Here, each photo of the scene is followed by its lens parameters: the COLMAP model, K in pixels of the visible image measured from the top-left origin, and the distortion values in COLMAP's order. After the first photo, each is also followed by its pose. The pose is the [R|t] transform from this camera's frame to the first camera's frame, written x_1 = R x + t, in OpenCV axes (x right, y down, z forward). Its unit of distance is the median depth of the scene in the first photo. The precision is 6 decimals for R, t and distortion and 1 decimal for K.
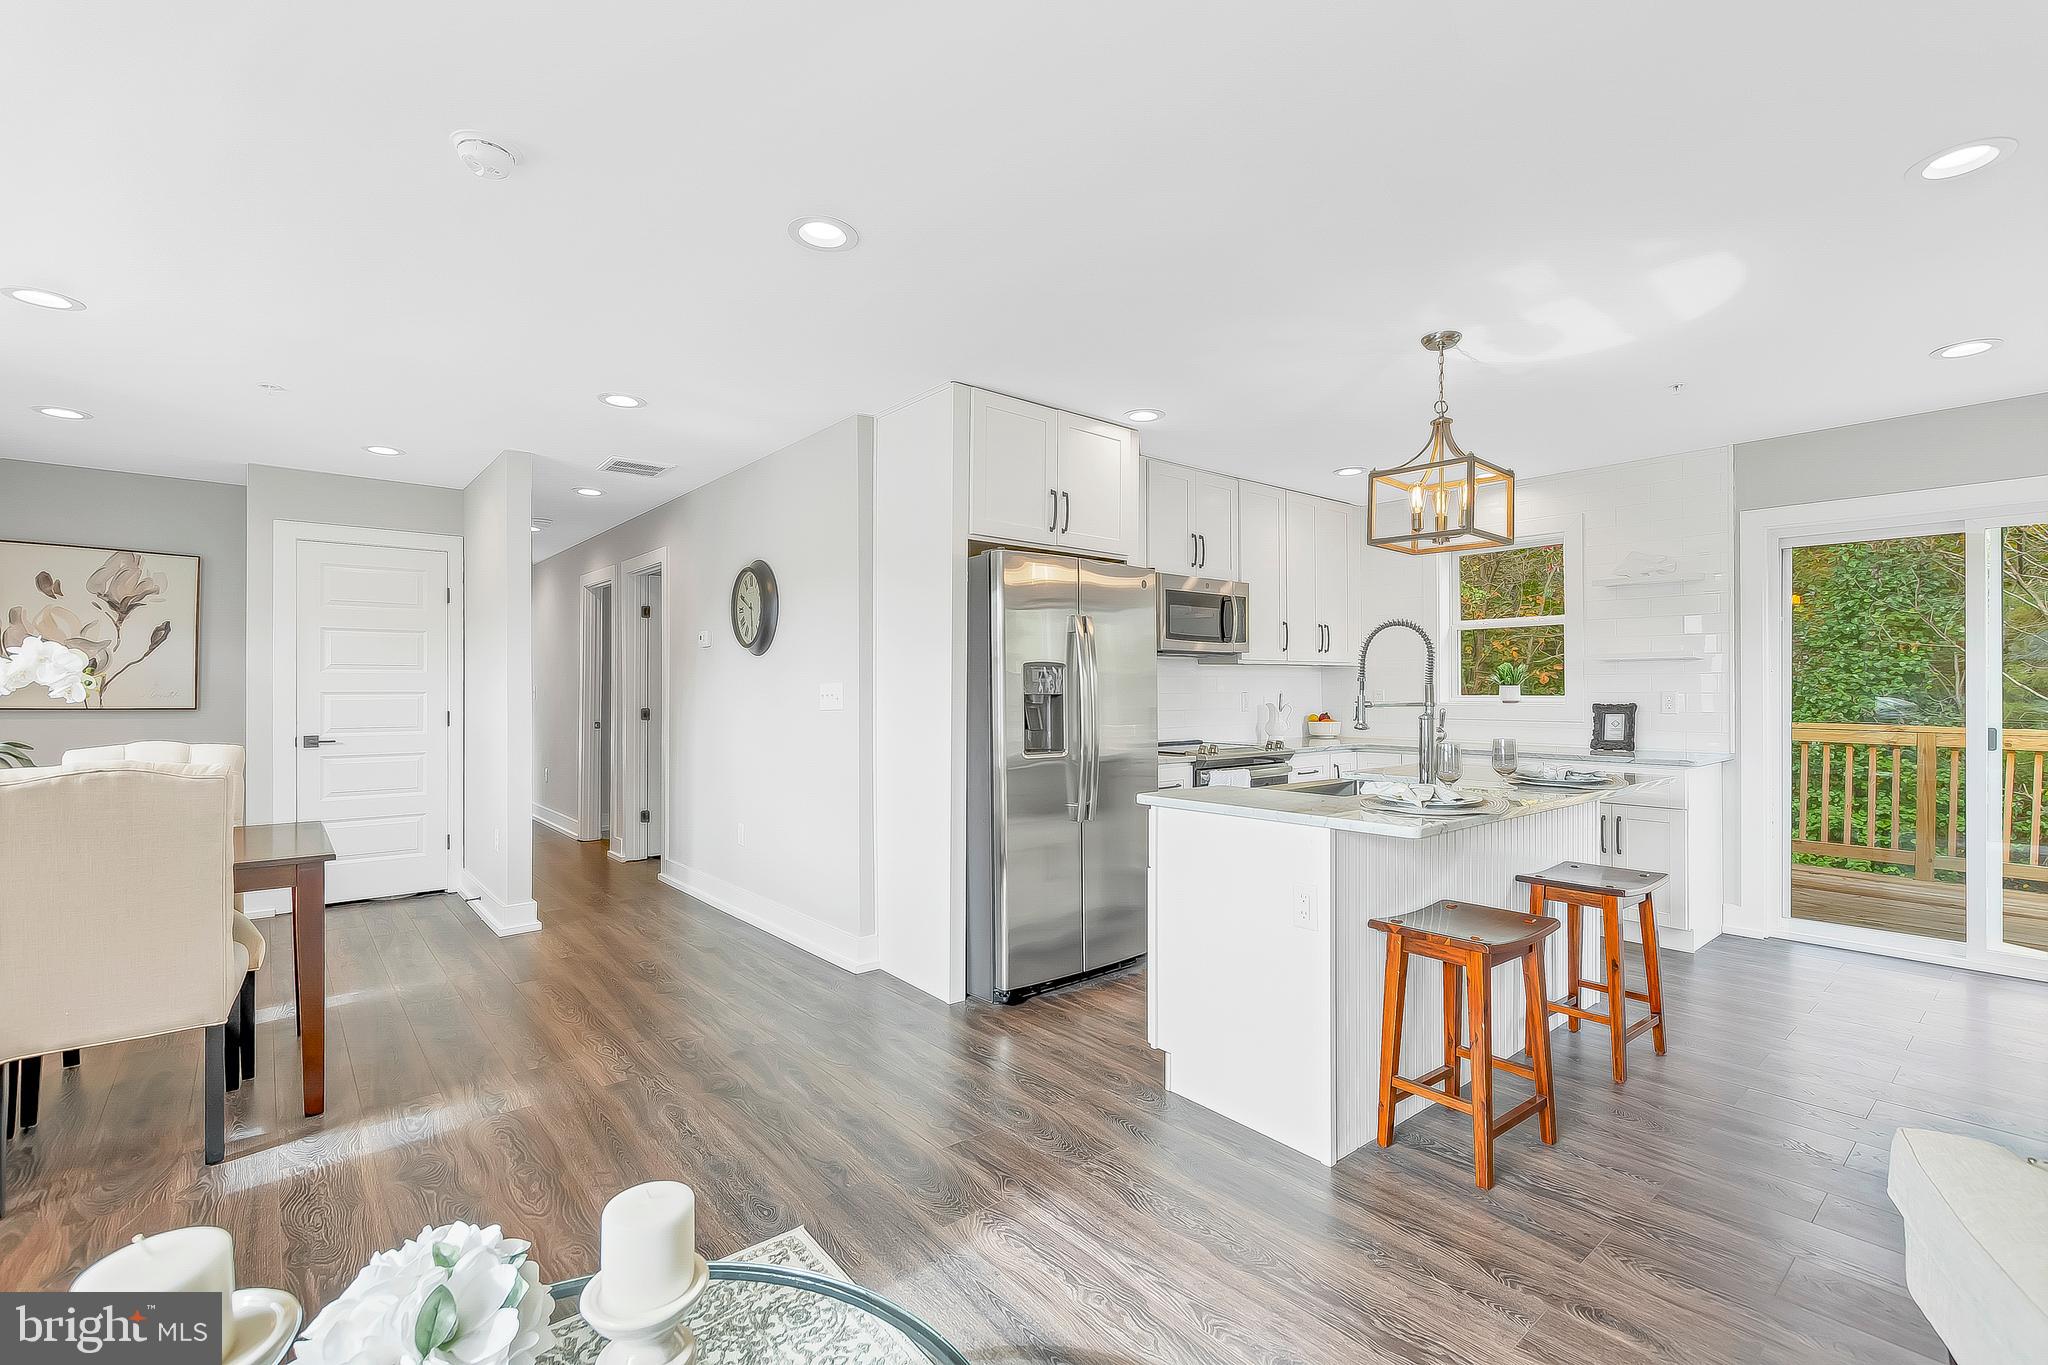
lens RADIAL K [[897.5, 0, 1024.0], [0, 897.5, 682.5], [0, 0, 1]] dist [0.002420, -0.001511]
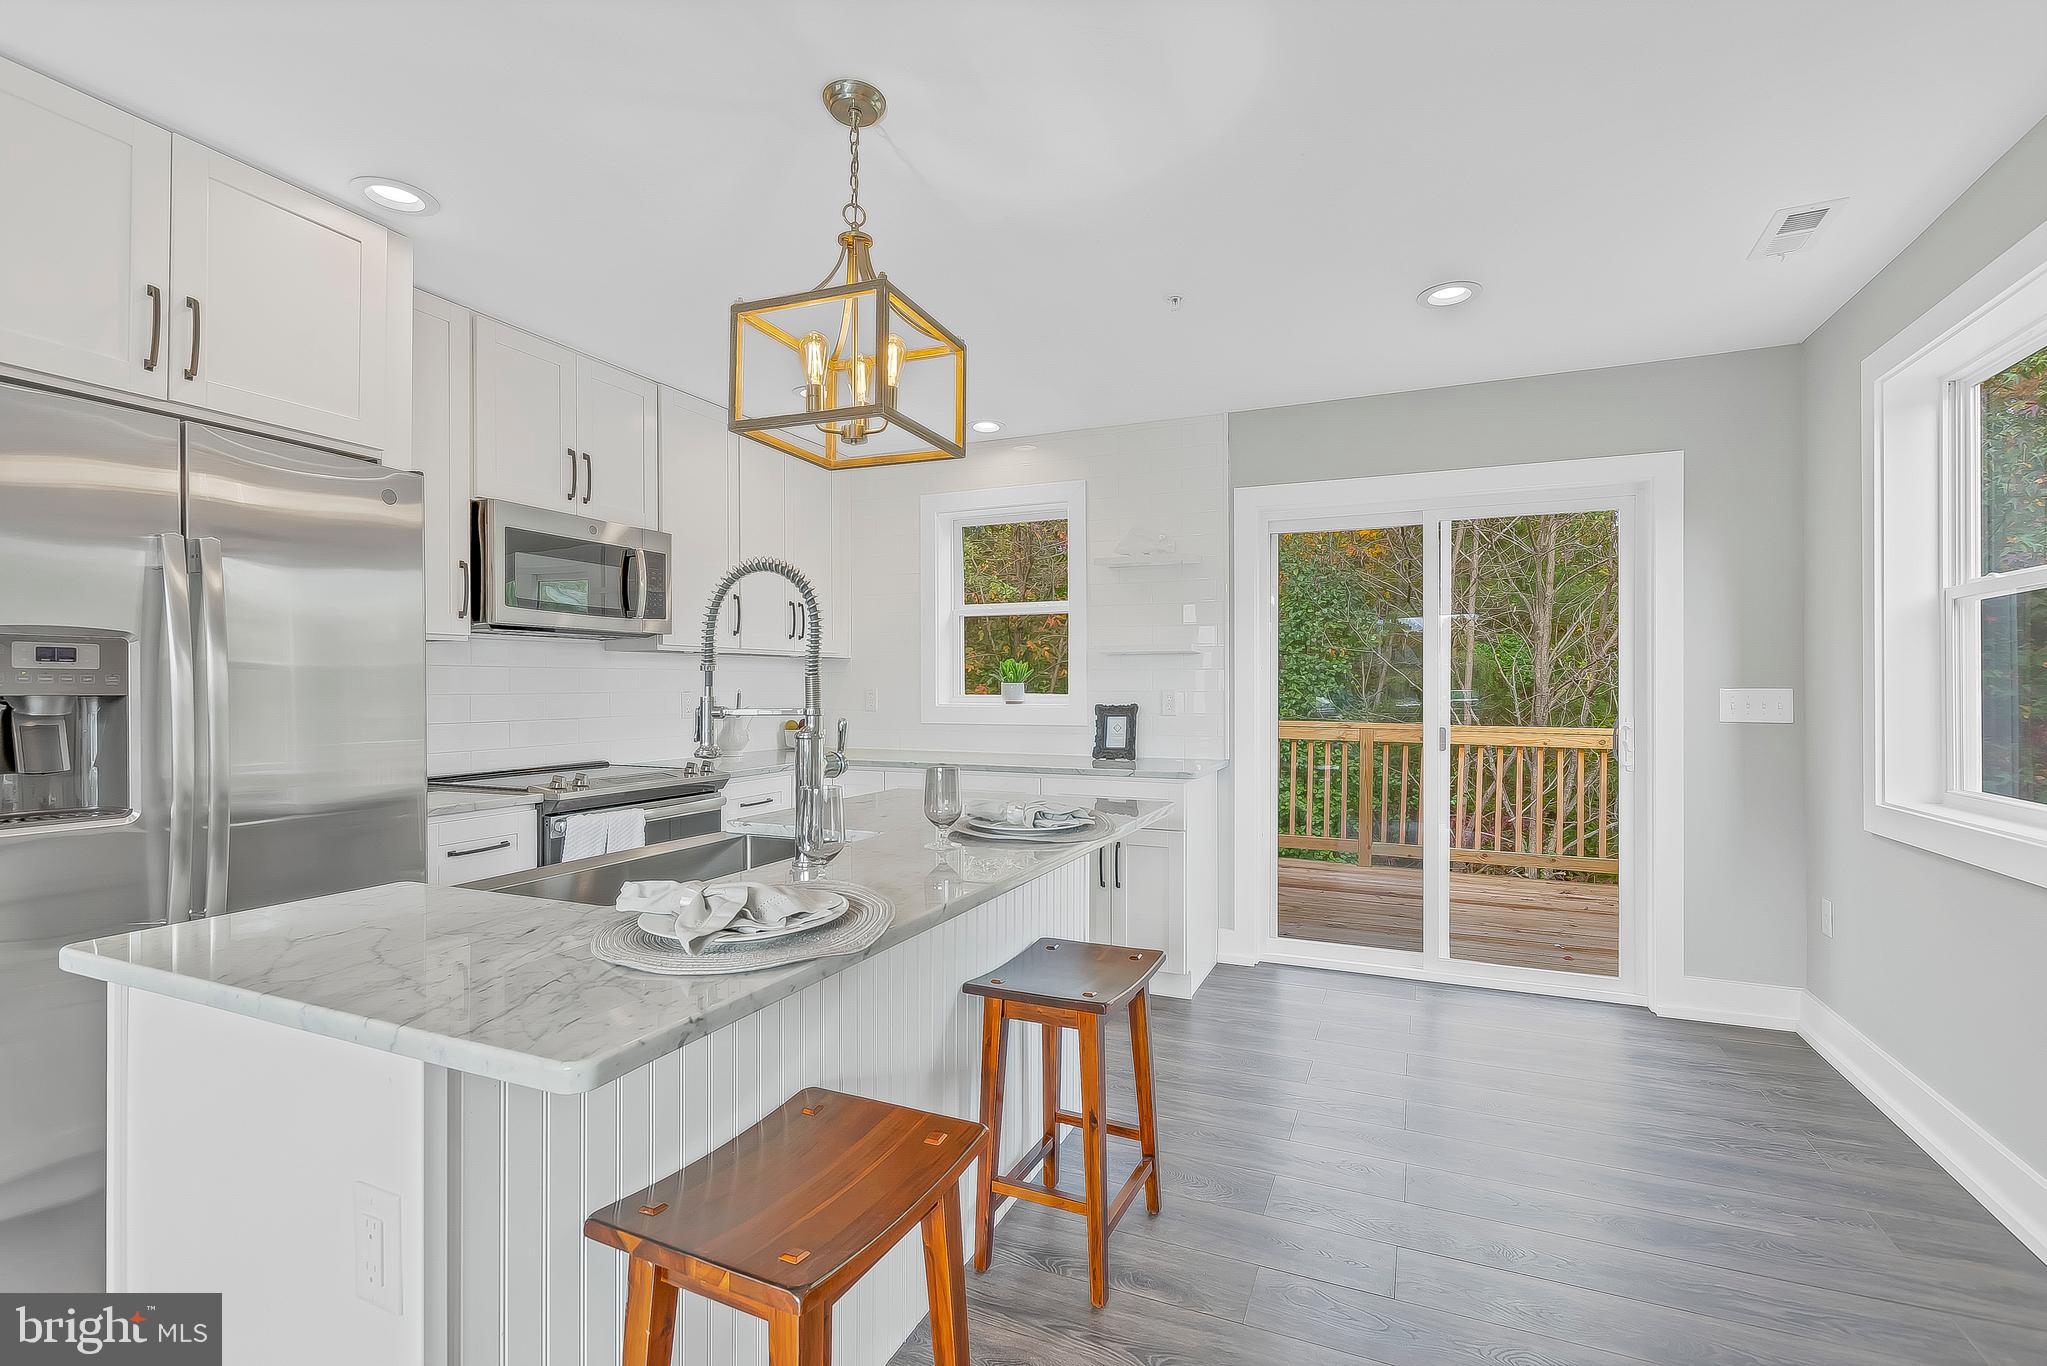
lens RADIAL K [[919.5, 0, 1026.0], [0, 919.5, 688.0], [0, 0, 1]] dist [0.007214, -0.000883]
pose [[0.893578, 0.000016, 0.448909, 0.193384], [-0.003013, 0.999978, 0.005961, 0.003328], [-0.448899, -0.006679, 0.893558, 0.264735]]
